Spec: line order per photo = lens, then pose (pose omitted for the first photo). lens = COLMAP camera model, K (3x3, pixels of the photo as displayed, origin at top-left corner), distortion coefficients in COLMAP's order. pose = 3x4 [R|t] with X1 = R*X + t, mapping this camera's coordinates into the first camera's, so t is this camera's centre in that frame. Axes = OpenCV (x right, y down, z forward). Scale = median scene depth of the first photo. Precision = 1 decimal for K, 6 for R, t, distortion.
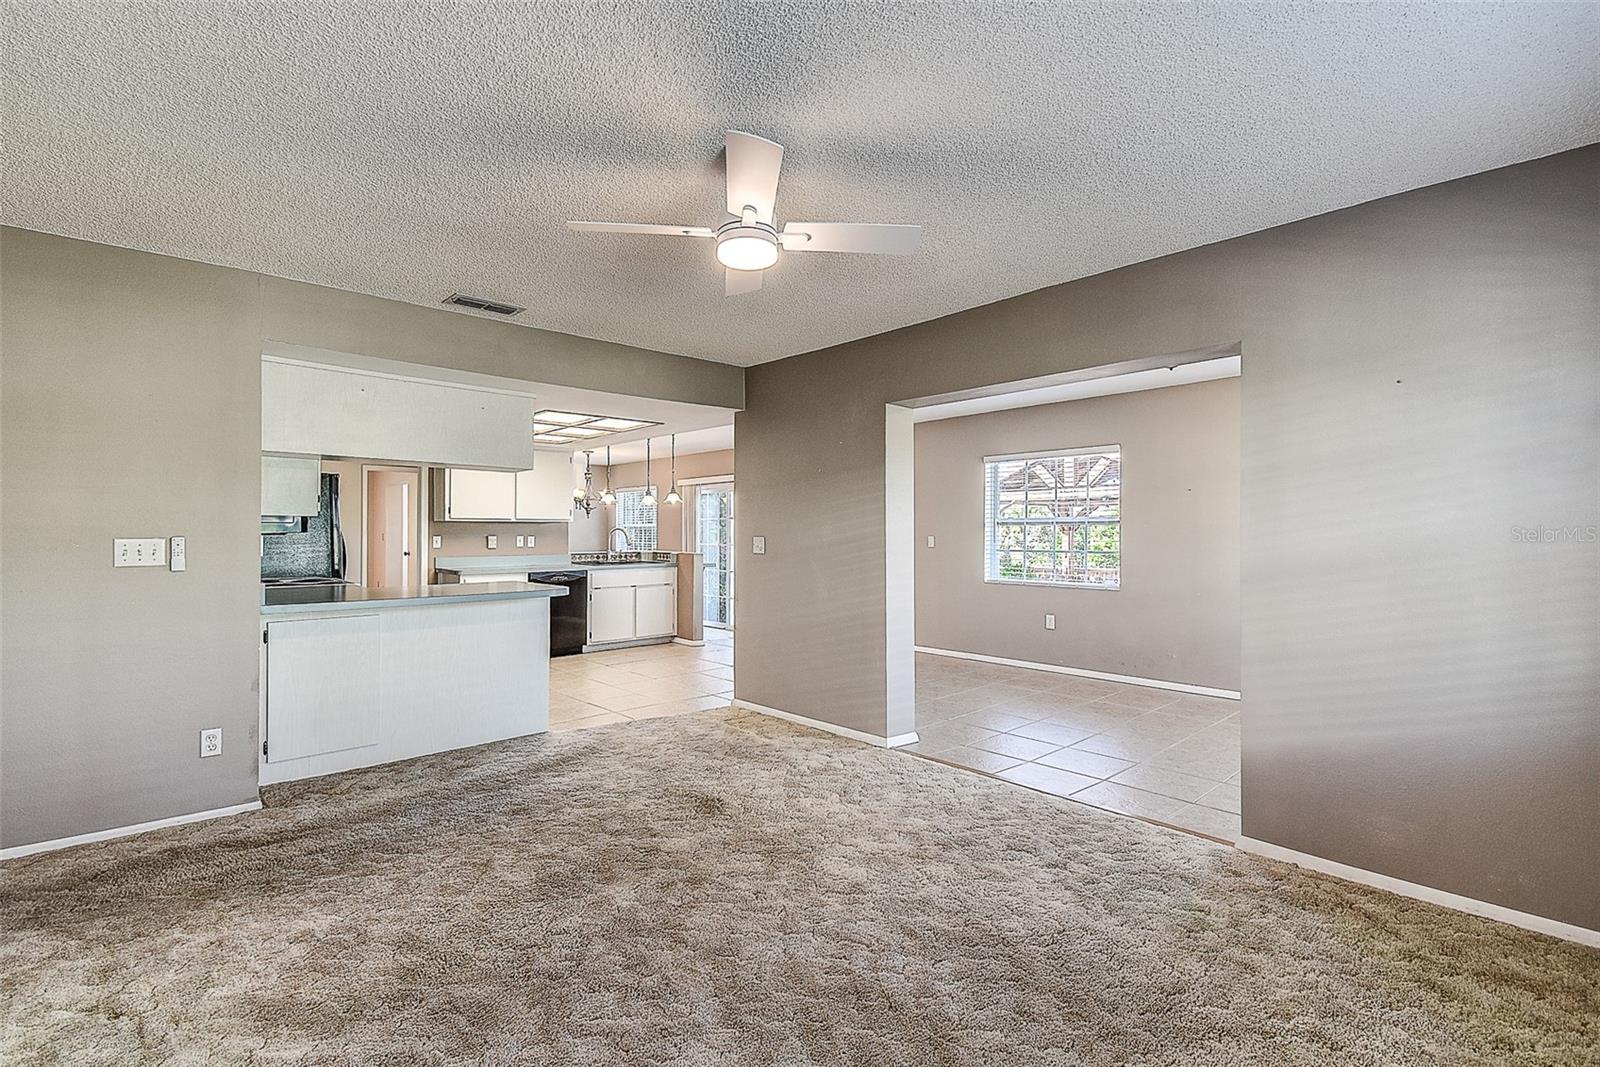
lens RADIAL K [[734.0, 0, 809.9], [0, 734.0, 529.8], [0, 0, 1]] dist [0.000949, -0.014180]
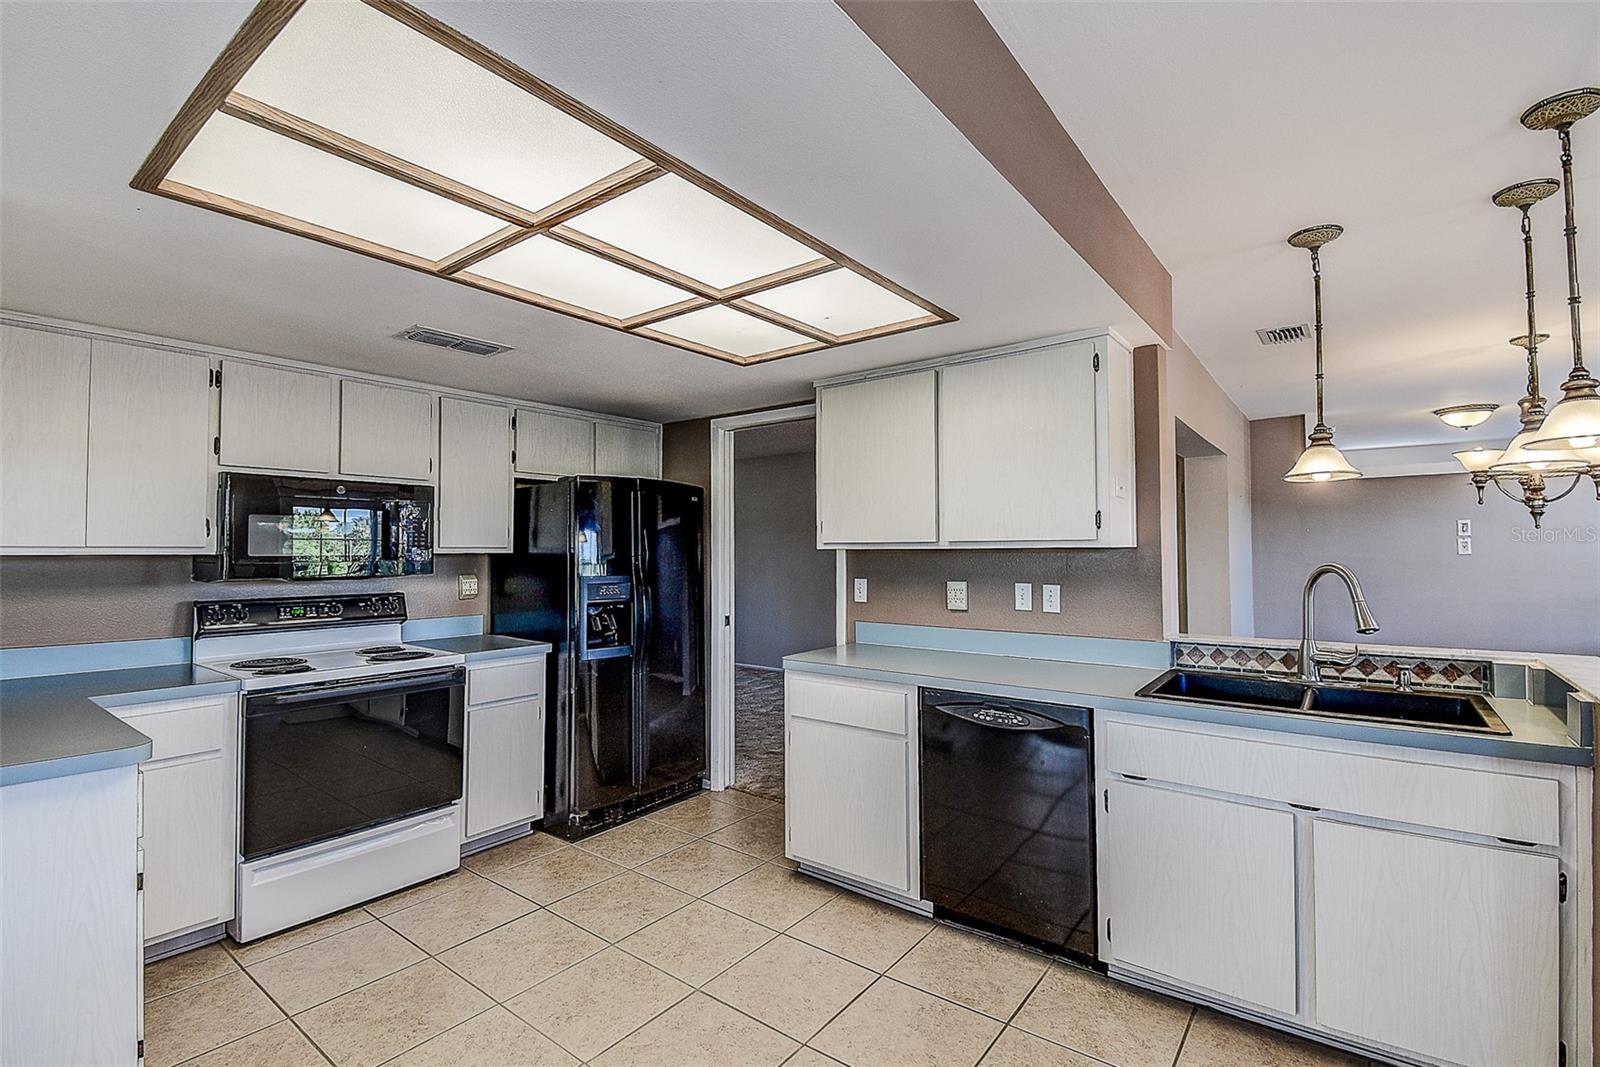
lens RADIAL K [[729.4, 0, 797.9], [0, 729.4, 531.2], [0, 0, 1]] dist [-0.001027, -0.000698]
pose [[0.160749, -0.035281, -0.986365, -0.022329], [0.008387, 0.999374, -0.034380, -0.008352], [0.986960, -0.002747, 0.160944, 0.835541]]
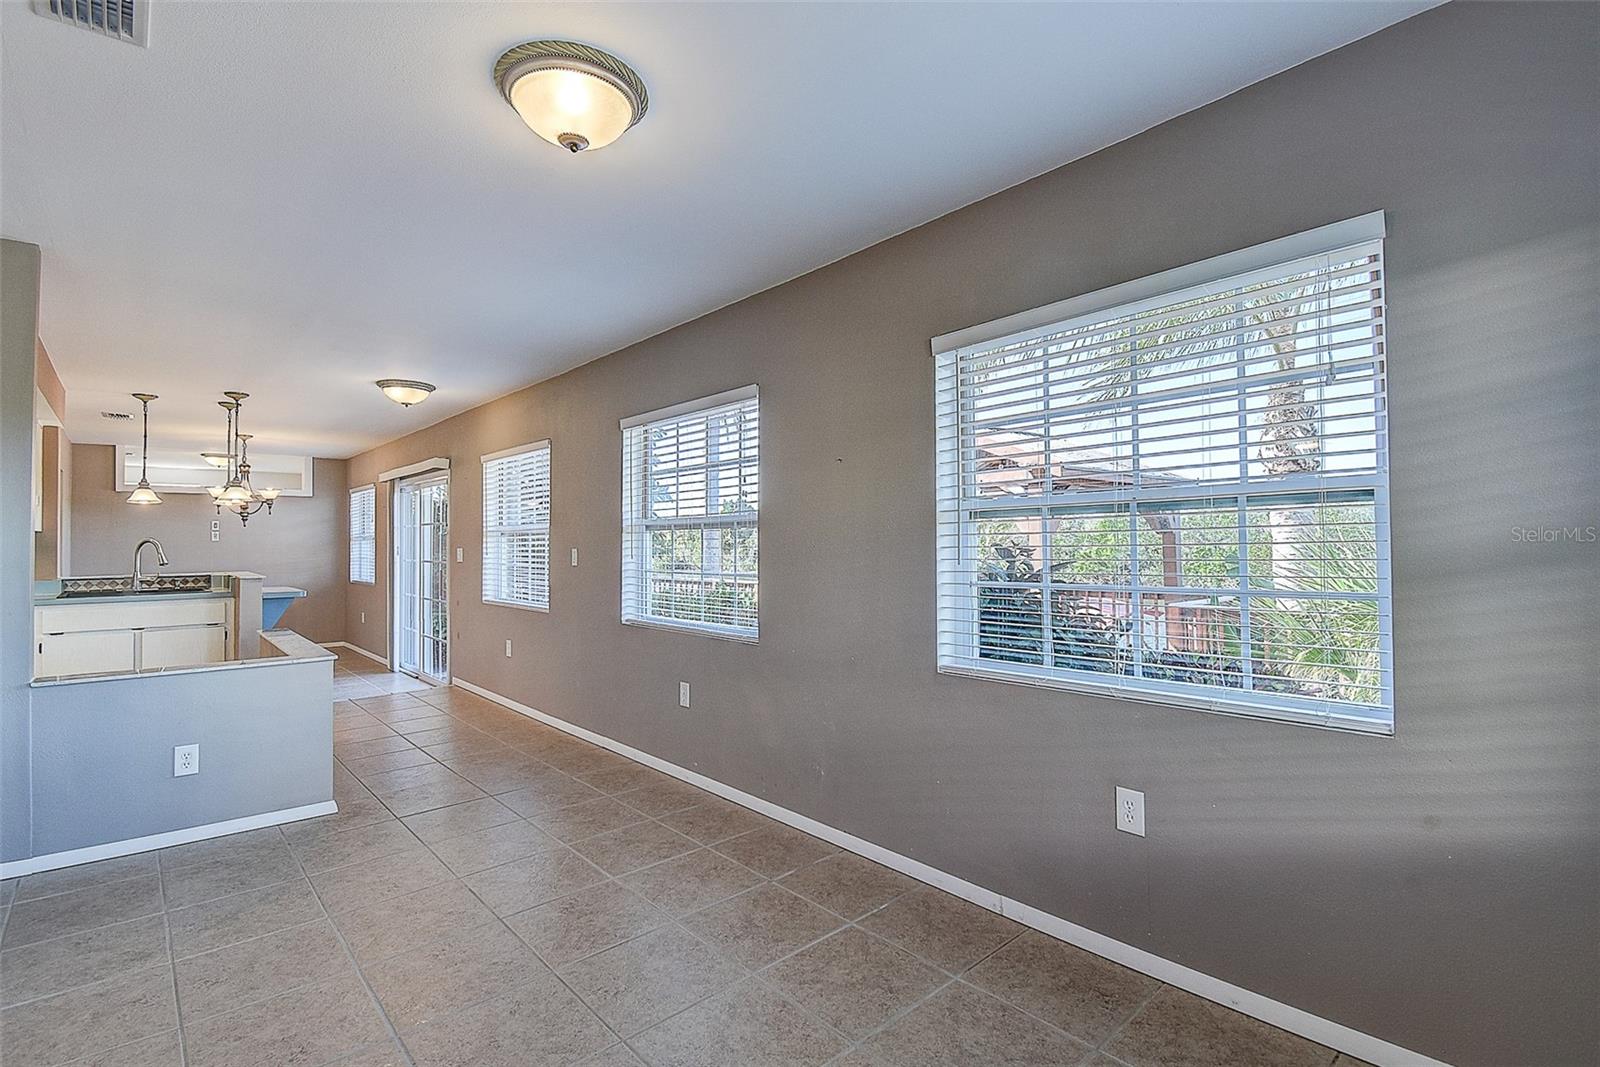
lens RADIAL K [[734.0, 0, 809.9], [0, 734.0, 529.8], [0, 0, 1]] dist [0.000949, -0.014180]
pose [[0.999866, -0.012154, -0.010948, 0.384438], [0.012012, 0.999845, -0.012901, 0.004769], [0.011103, 0.012768, 0.999857, 0.381565]]
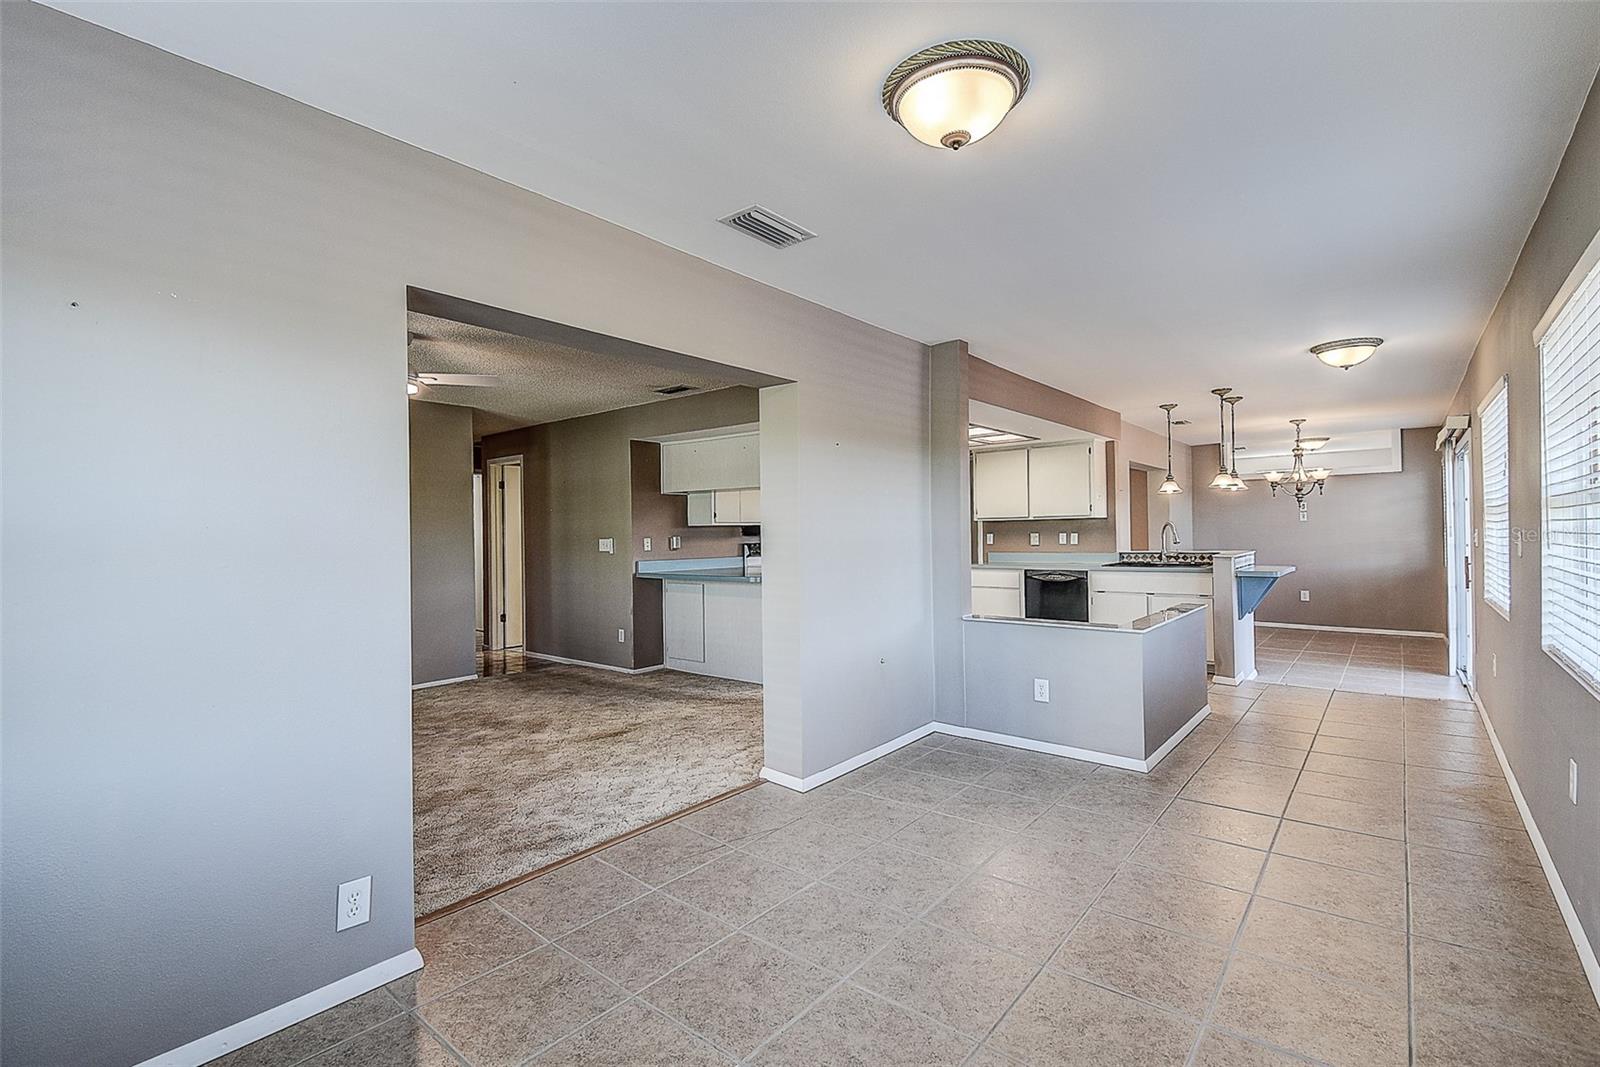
lens RADIAL K [[716.9, 0, 795.0], [0, 716.9, 529.6], [0, 0, 1]] dist [-0.000833, -0.000558]
pose [[0.108985, -0.012396, -0.993966, 0.545685], [0.020882, 0.999730, -0.010178, 0.005218], [0.993824, -0.019647, 0.109214, 0.546487]]
